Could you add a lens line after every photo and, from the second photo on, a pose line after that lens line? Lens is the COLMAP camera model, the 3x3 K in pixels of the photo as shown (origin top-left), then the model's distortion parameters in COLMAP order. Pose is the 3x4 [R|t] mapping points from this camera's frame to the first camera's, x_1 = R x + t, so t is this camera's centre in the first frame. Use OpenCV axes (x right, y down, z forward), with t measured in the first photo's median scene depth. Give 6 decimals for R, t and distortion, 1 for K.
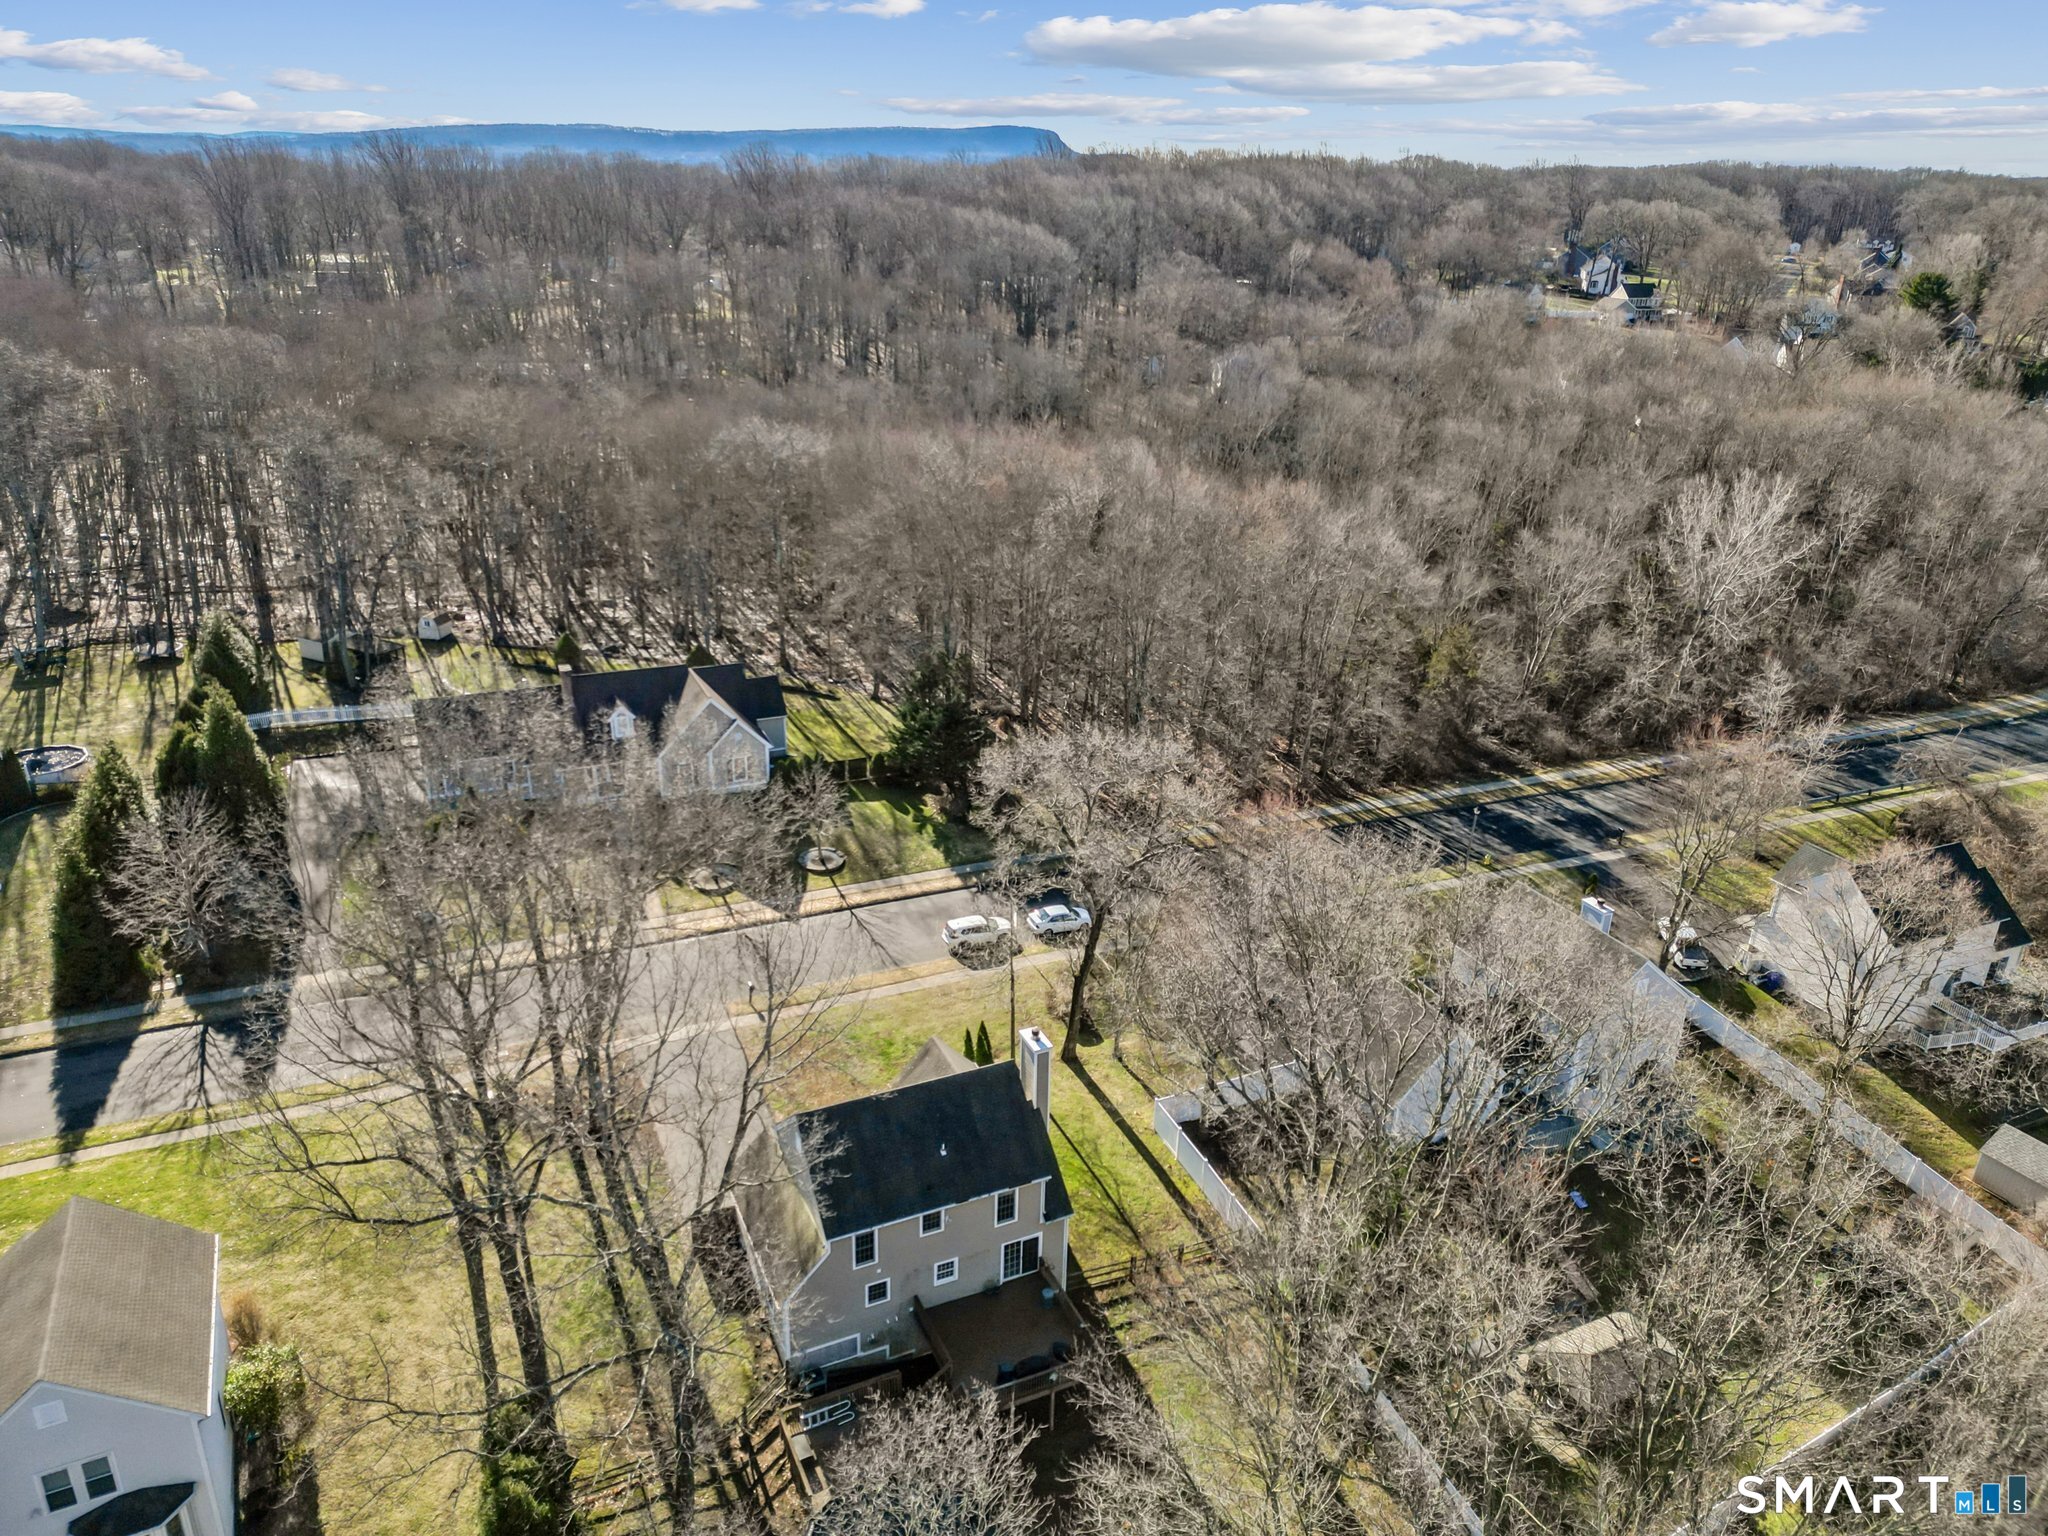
lens RADIAL K [[1455.8, 0, 1010.9], [0, 1455.8, 766.6], [0, 0, 1]] dist [0.049289, -0.012520]
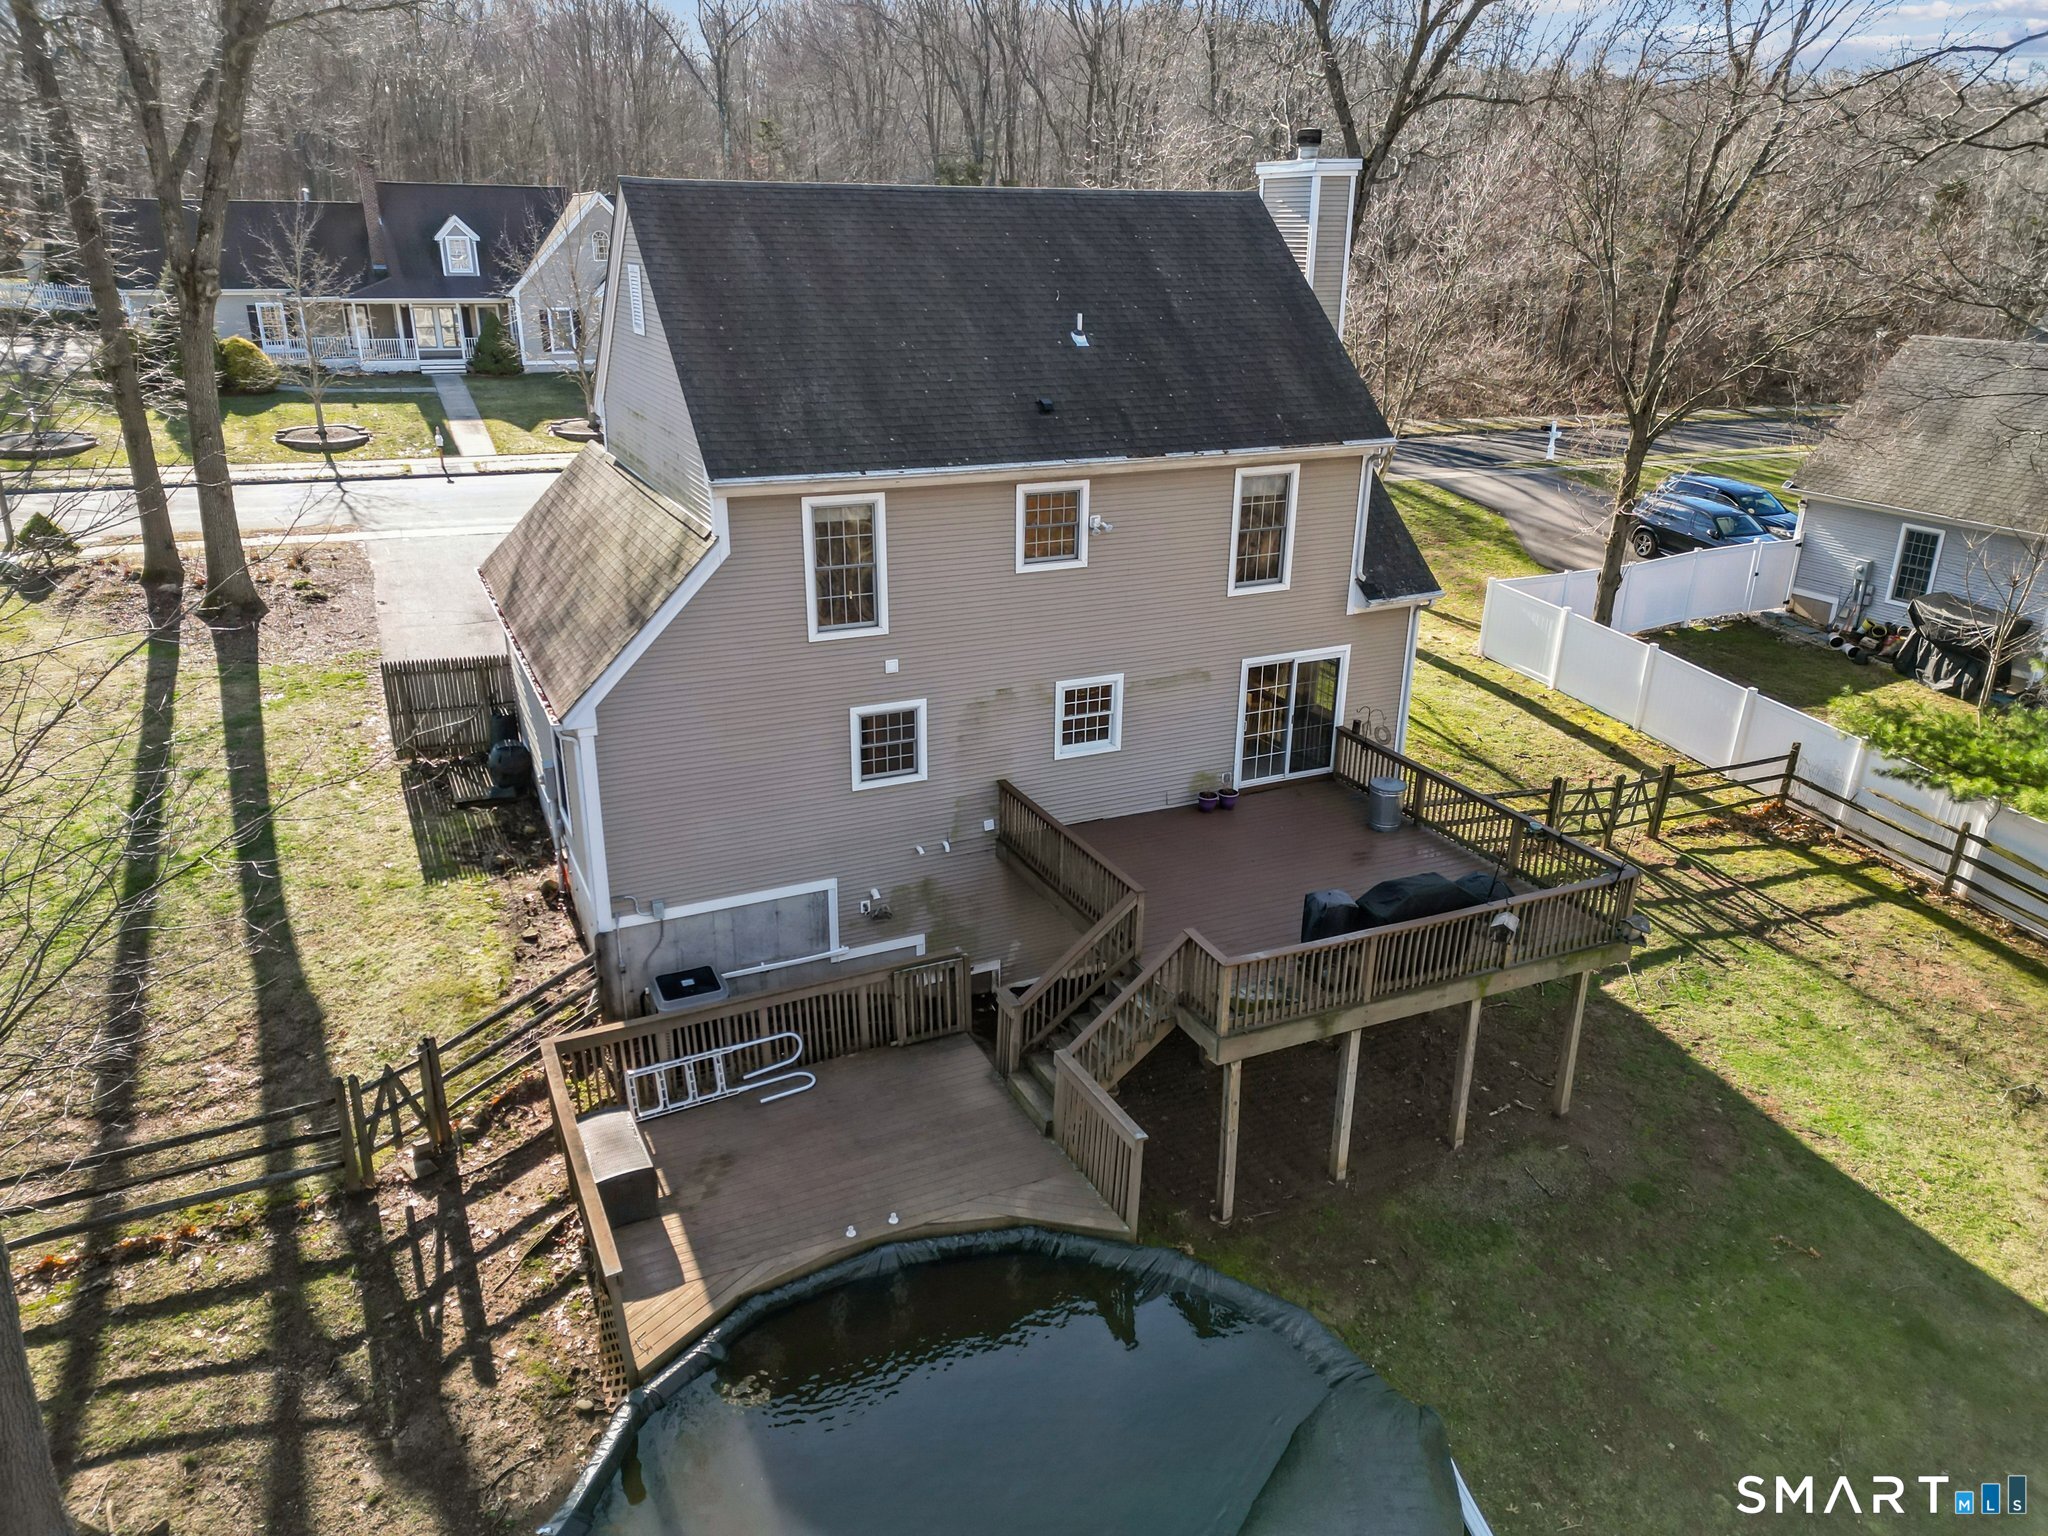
lens RADIAL K [[1455.8, 0, 1036.9], [0, 1455.8, 767.4], [0, 0, 1]] dist [0.049289, -0.012520]
pose [[0.999822, -0.015433, 0.010878, -0.064542], [0.015738, 0.999468, -0.028563, 0.390704], [-0.010431, 0.028729, 0.999533, 0.708273]]
